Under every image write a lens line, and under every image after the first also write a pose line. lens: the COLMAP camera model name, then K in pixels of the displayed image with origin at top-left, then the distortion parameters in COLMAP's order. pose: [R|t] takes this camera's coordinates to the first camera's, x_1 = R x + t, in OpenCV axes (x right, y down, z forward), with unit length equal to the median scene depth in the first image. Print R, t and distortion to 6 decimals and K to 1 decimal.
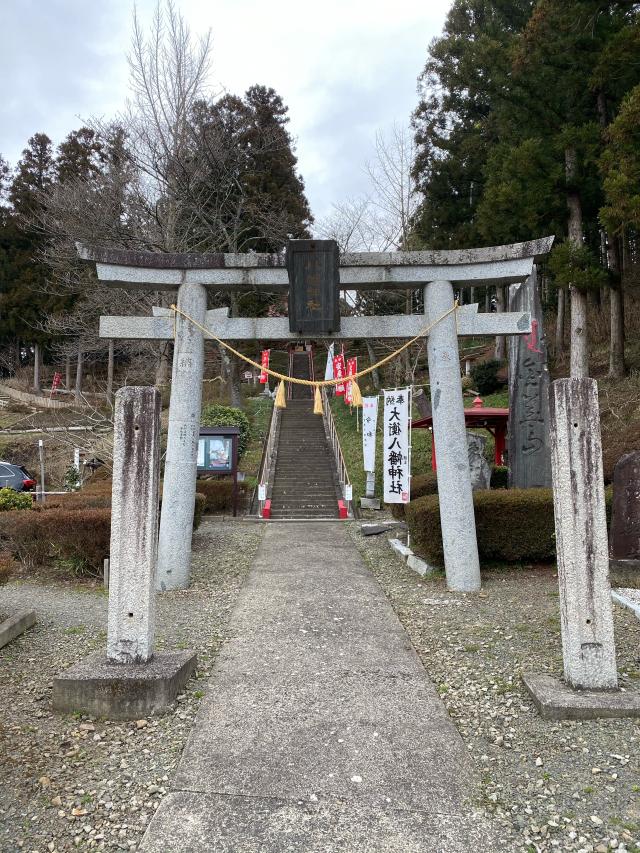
lens RADIAL K [[674.3, 0, 320.6], [0, 674.3, 445.2], [0, 0, 1]] dist [-0.006400, -0.004305]
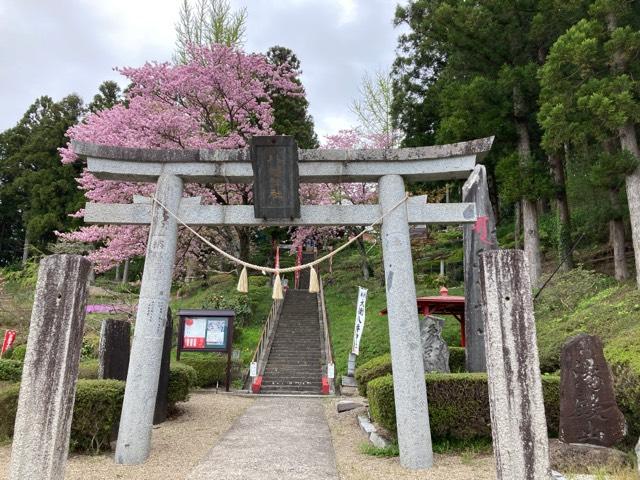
lens RADIAL K [[544.7, 0, 318.0], [0, 544.7, 230.4], [0, 0, 1]] dist [-0.004220, -0.008142]
pose [[0.999654, 0.010646, -0.024066, 0.077860], [-0.014860, 0.983122, -0.182345, 0.011813], [0.021719, 0.182640, 0.982940, 0.132395]]
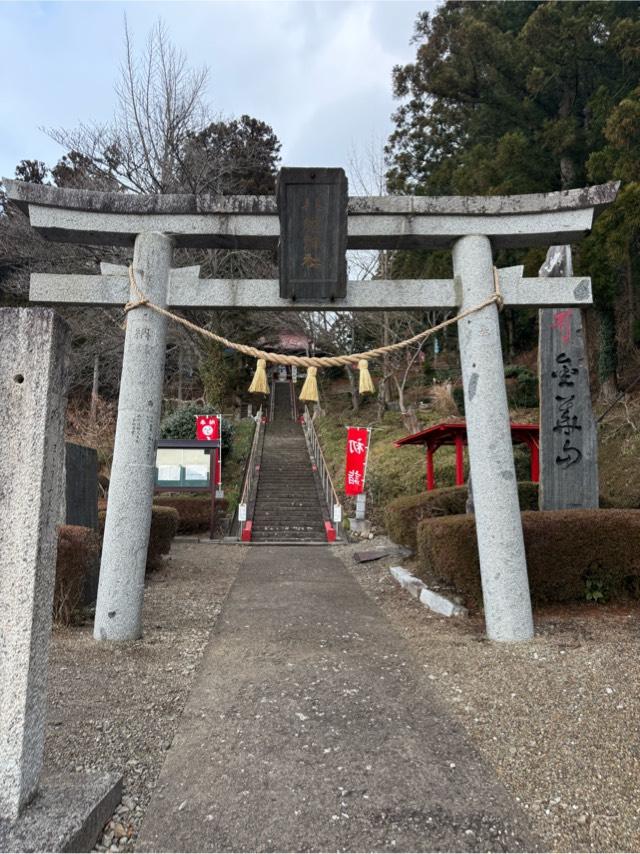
lens RADIAL K [[624.8, 0, 309.4], [0, 624.8, 440.1], [0, 0, 1]] dist [0.071398, -0.179010]
pose [[0.999793, 0.012140, 0.016340, -0.021720], [-0.011256, 0.998524, -0.053142, 0.031428], [-0.016961, 0.052947, 0.998453, 0.293289]]
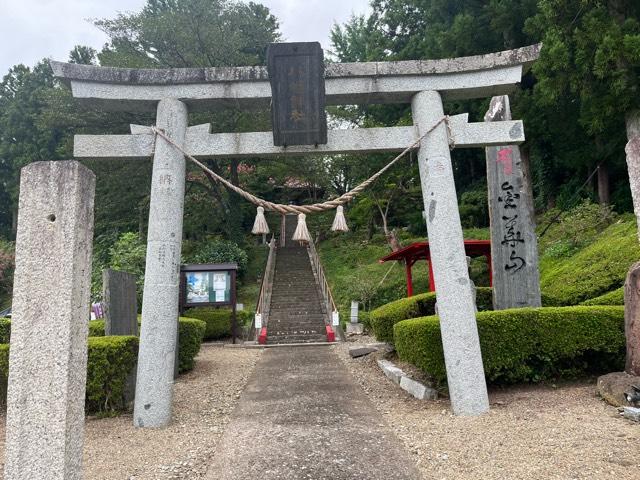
lens RADIAL K [[505.9, 0, 317.2], [0, 505.9, 249.3], [0, 0, 1]] dist [-0.006400, -0.004305]
pose [[0.999418, -0.028388, 0.018941, -0.002703], [0.029740, 0.996713, -0.075363, 0.033856], [-0.016740, 0.075882, 0.996976, 0.293289]]
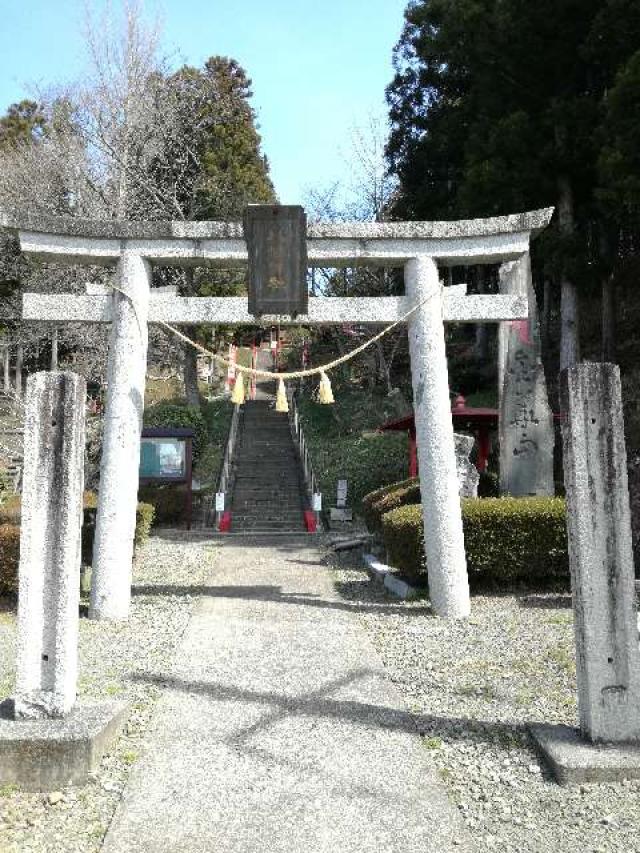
lens RADIAL K [[726.0, 0, 321.5], [0, 726.0, 443.7], [0, 0, 1]] dist [-0.004220, -0.008142]
pose [[0.998860, 0.001088, 0.047729, 0.002558], [-0.000637, 0.999955, -0.009452, 0.004169], [-0.047737, 0.009411, 0.998816, 0.078567]]
